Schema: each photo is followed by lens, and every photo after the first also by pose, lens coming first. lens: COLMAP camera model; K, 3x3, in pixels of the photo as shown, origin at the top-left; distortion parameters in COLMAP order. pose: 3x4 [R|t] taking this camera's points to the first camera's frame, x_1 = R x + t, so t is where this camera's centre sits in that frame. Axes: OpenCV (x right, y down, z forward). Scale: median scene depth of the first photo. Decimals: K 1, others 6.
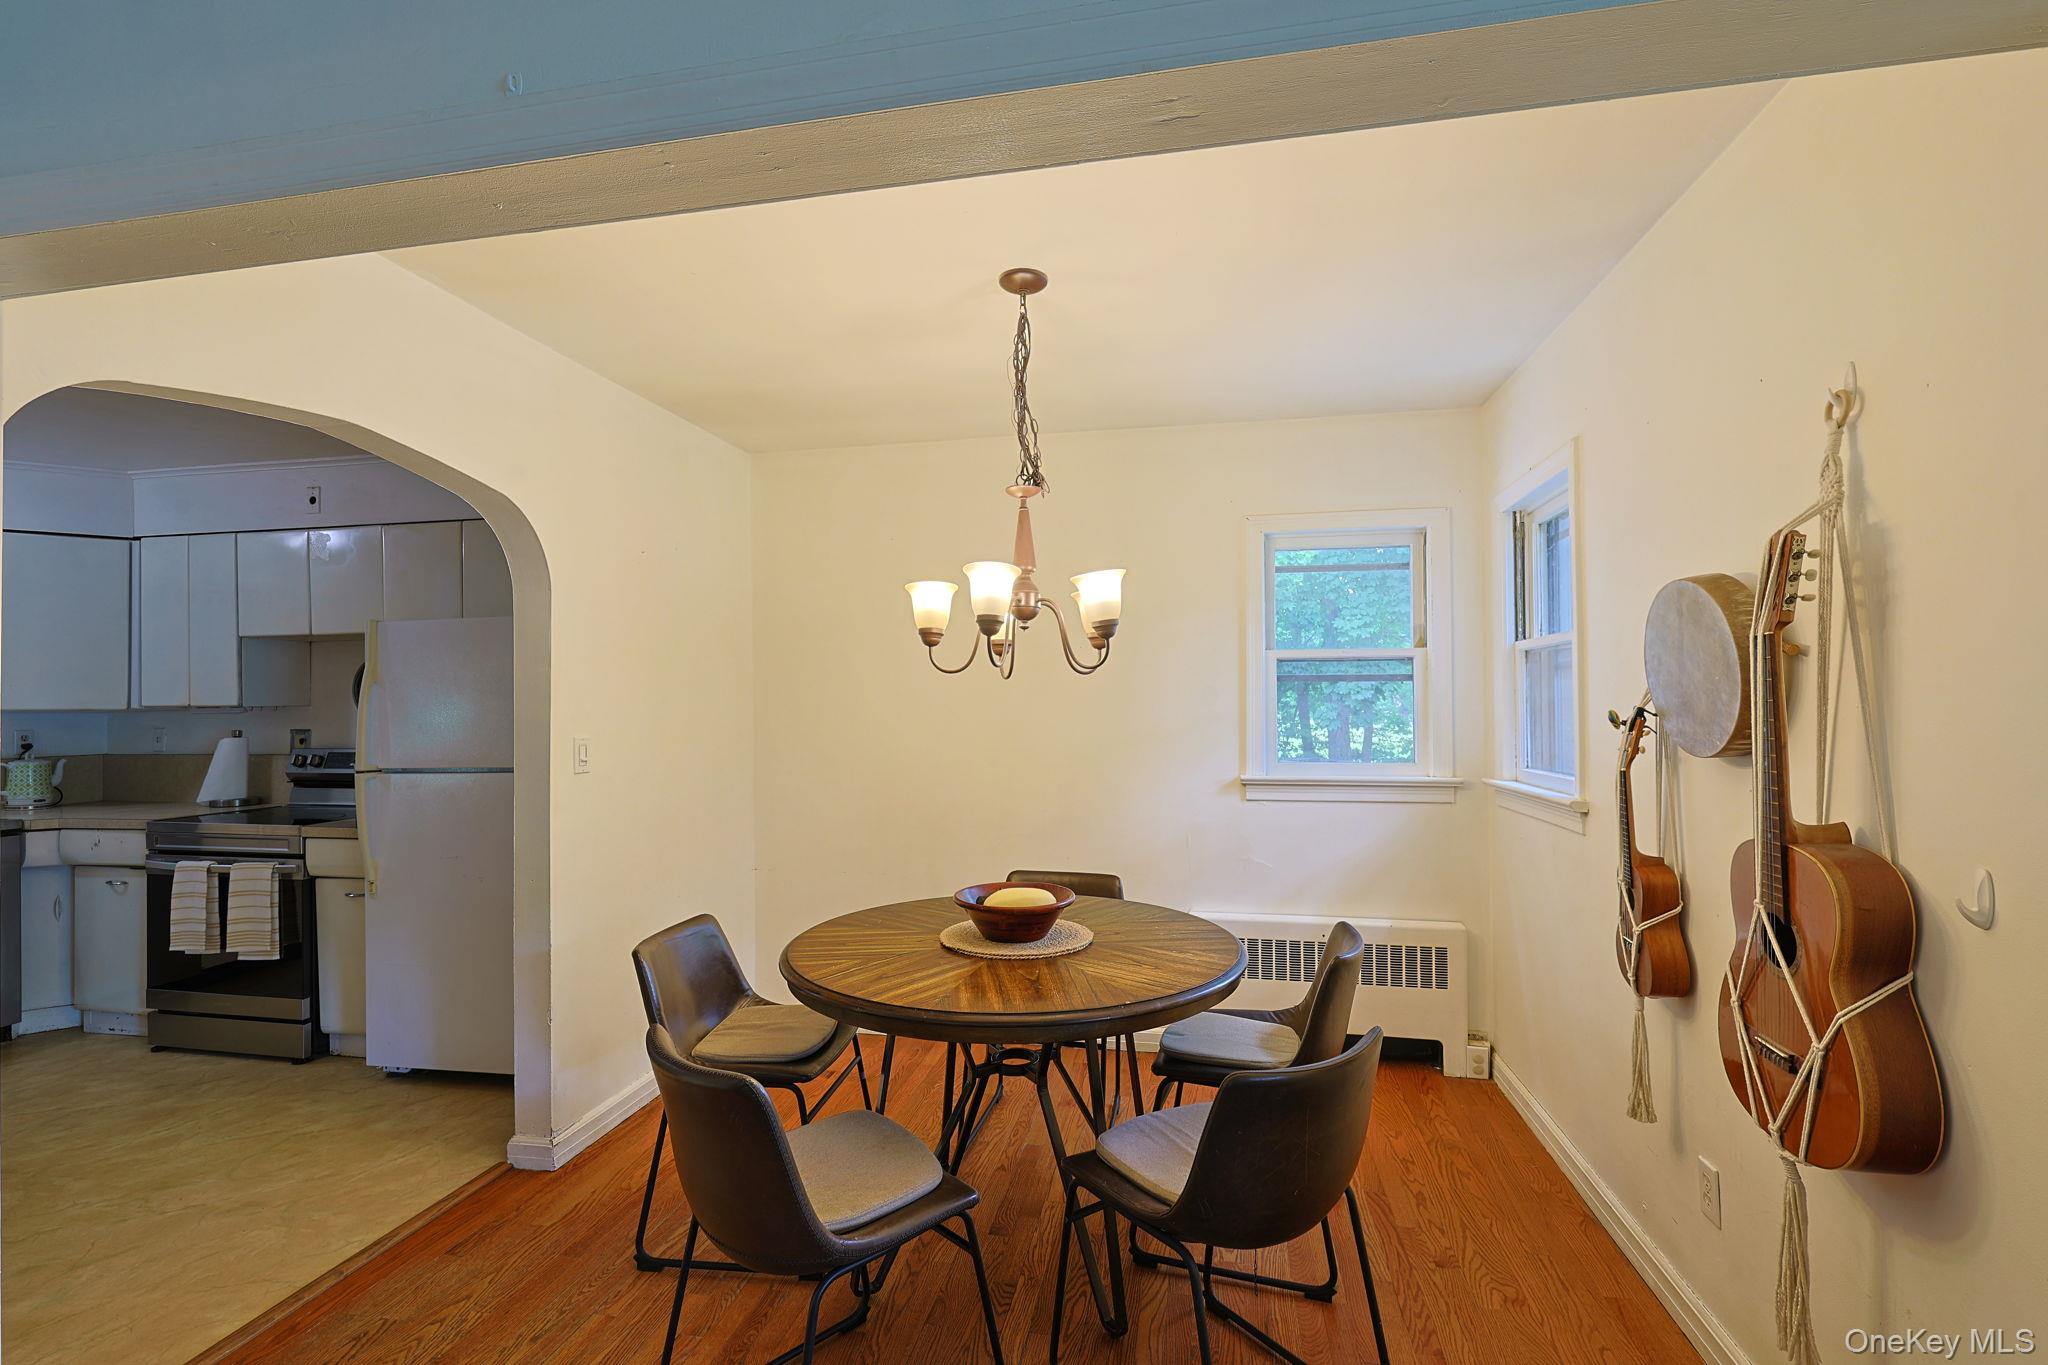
lens RADIAL K [[901.6, 0, 1030.0], [0, 901.6, 695.5], [0, 0, 1]] dist [-0.000865, 0.000215]
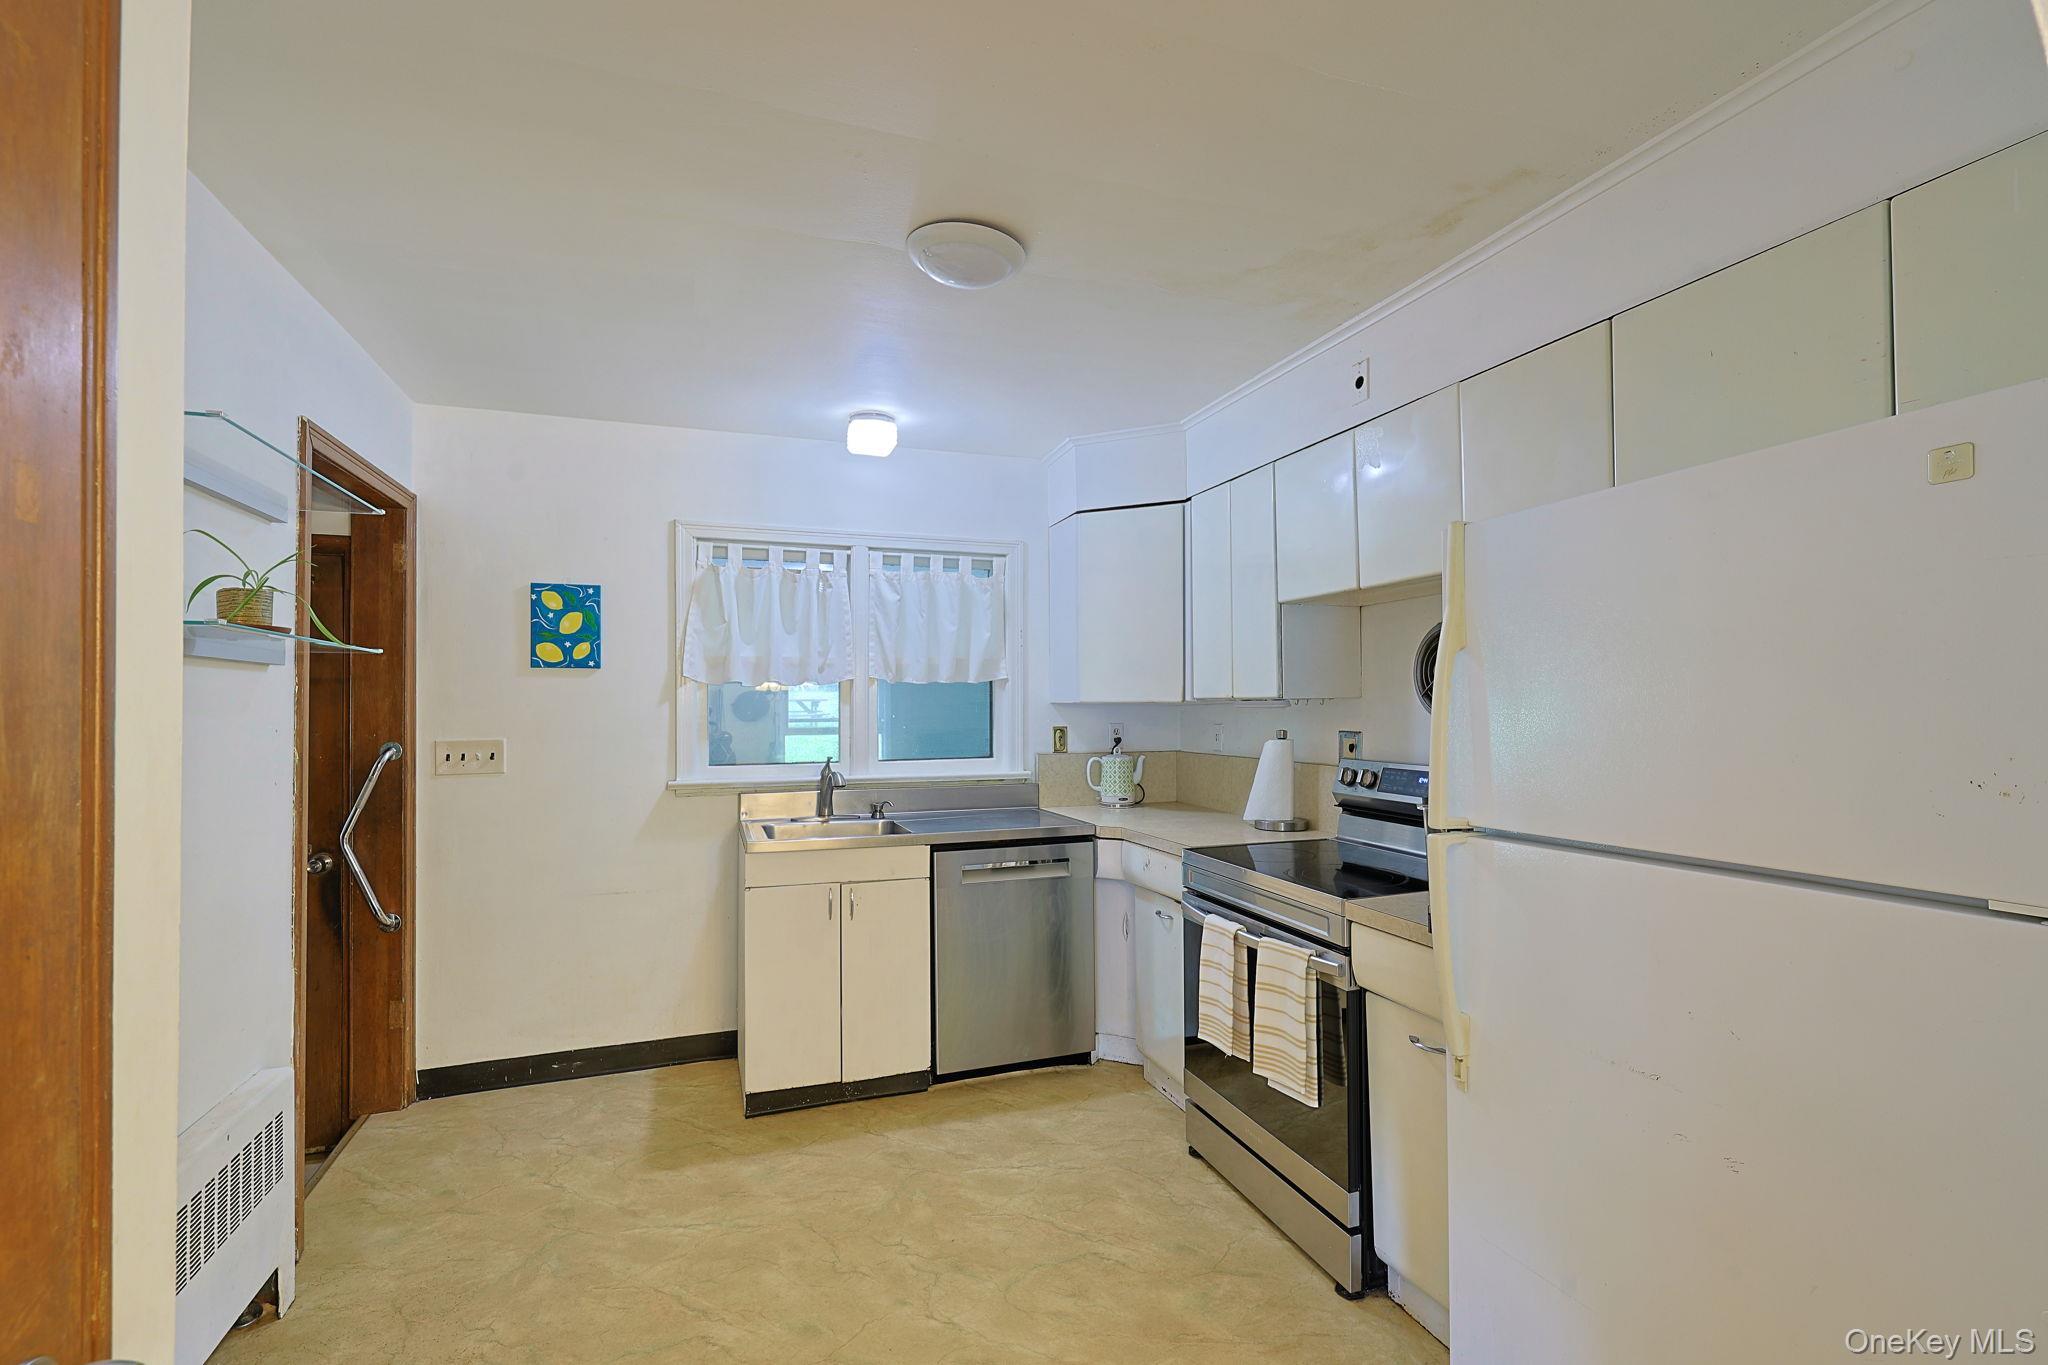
lens RADIAL K [[901.6, 0, 1030.0], [0, 901.6, 695.5], [0, 0, 1]] dist [-0.000865, 0.000215]
pose [[0.509337, -0.003948, -0.860558, -0.374463], [0.008188, 0.999966, 0.000259, 0.008339], [0.860528, -0.007178, 0.509352, 0.483409]]
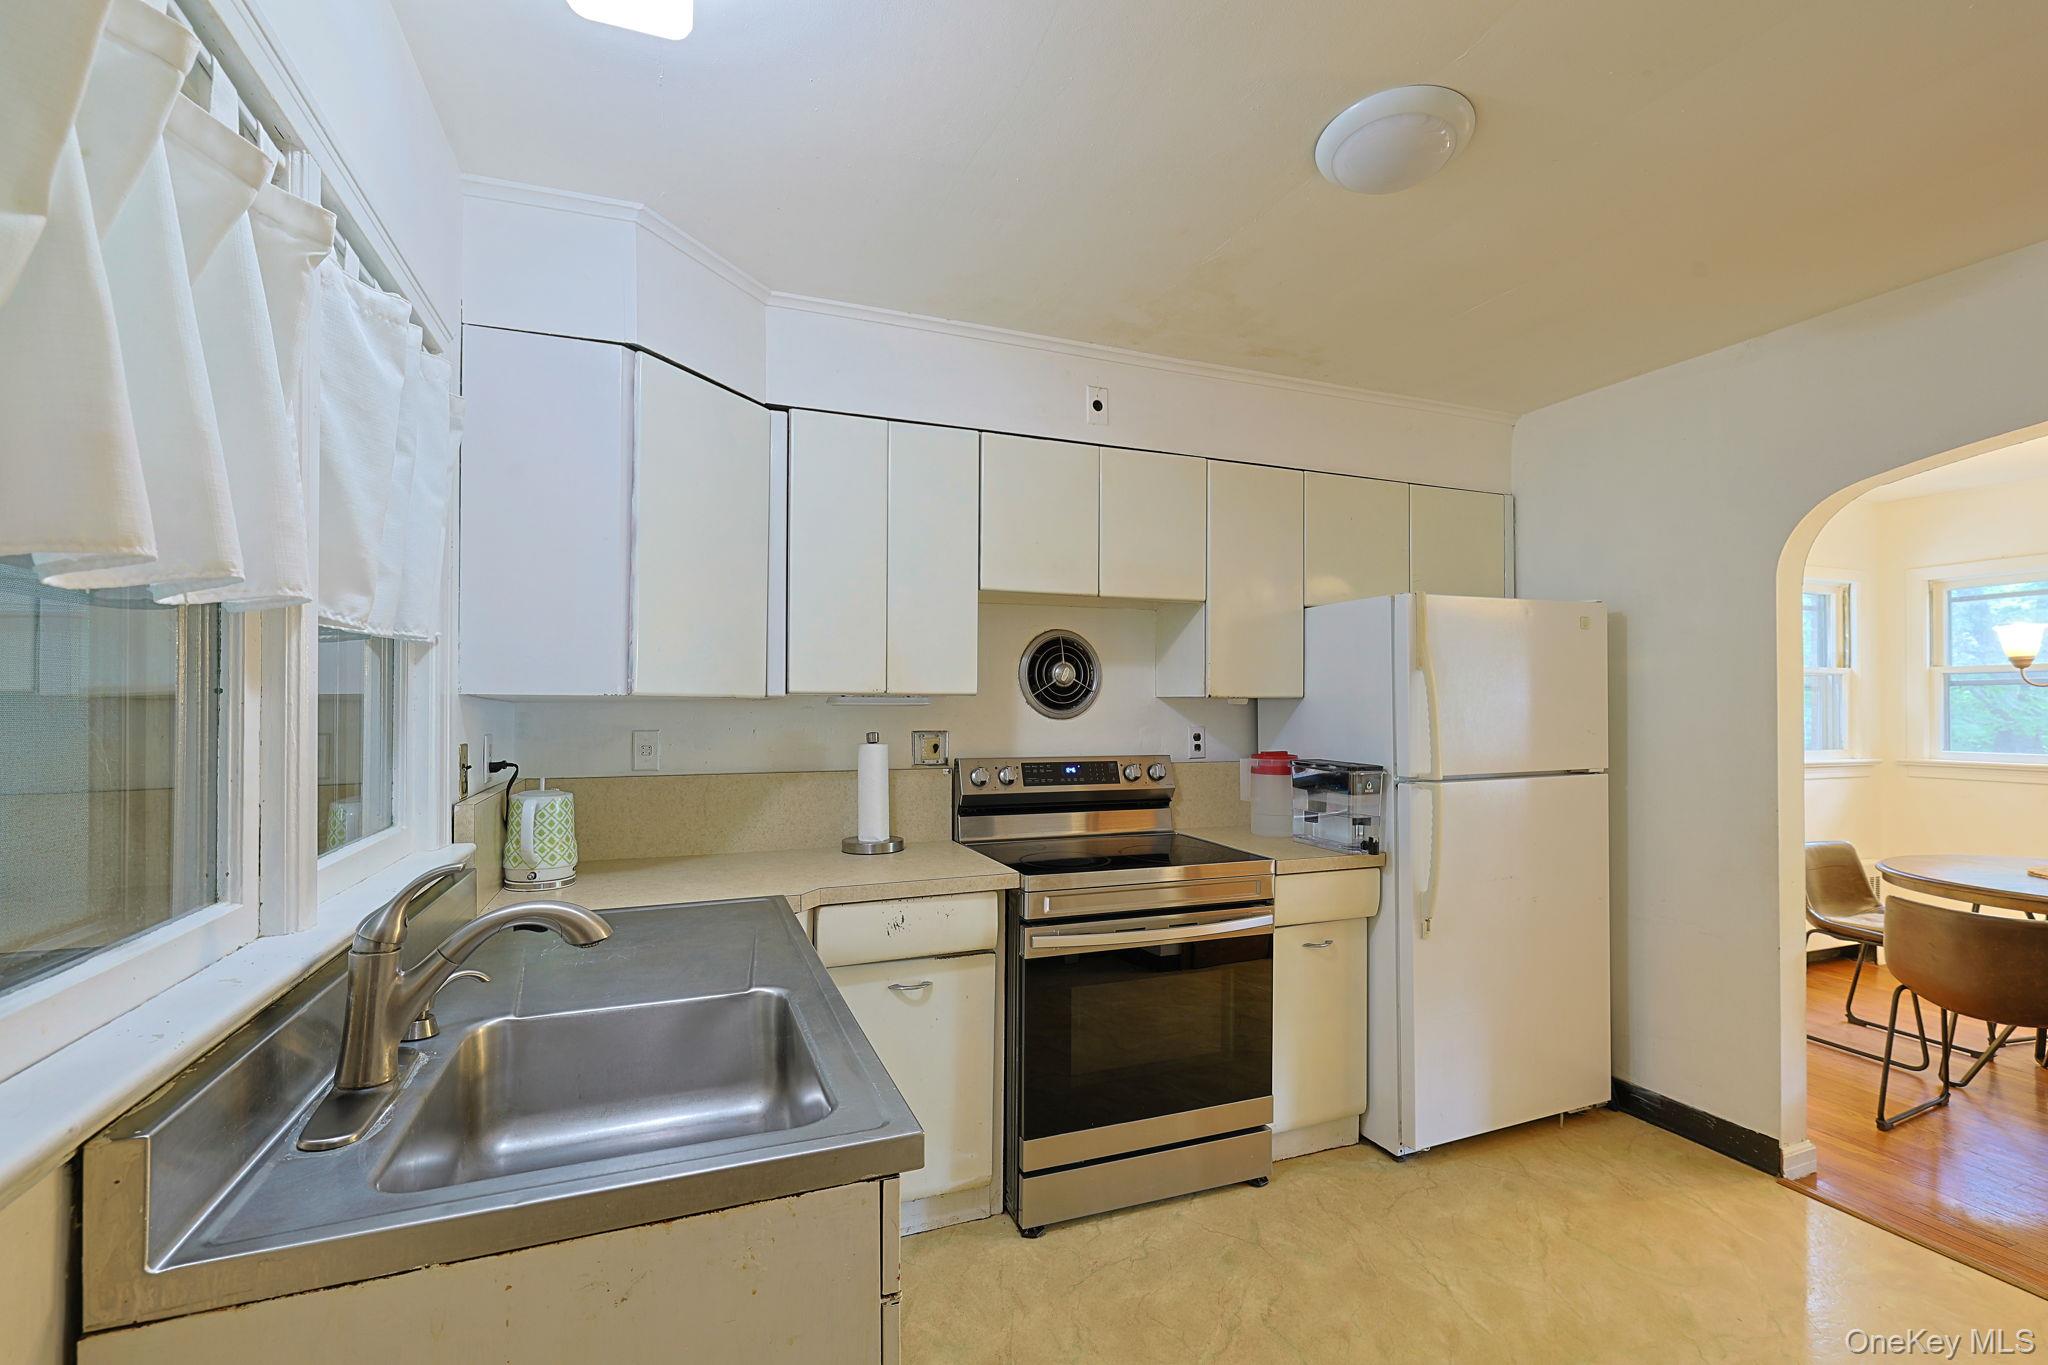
lens RADIAL K [[909.4, 0, 1029.9], [0, 909.4, 695.0], [0, 0, 1]] dist [-0.008146, 0.000076]
pose [[0.844128, 0.015363, 0.535922, -1.278255], [-0.014694, 0.999877, -0.005518, 0.016061], [-0.535941, -0.003217, 0.844249, 0.447078]]
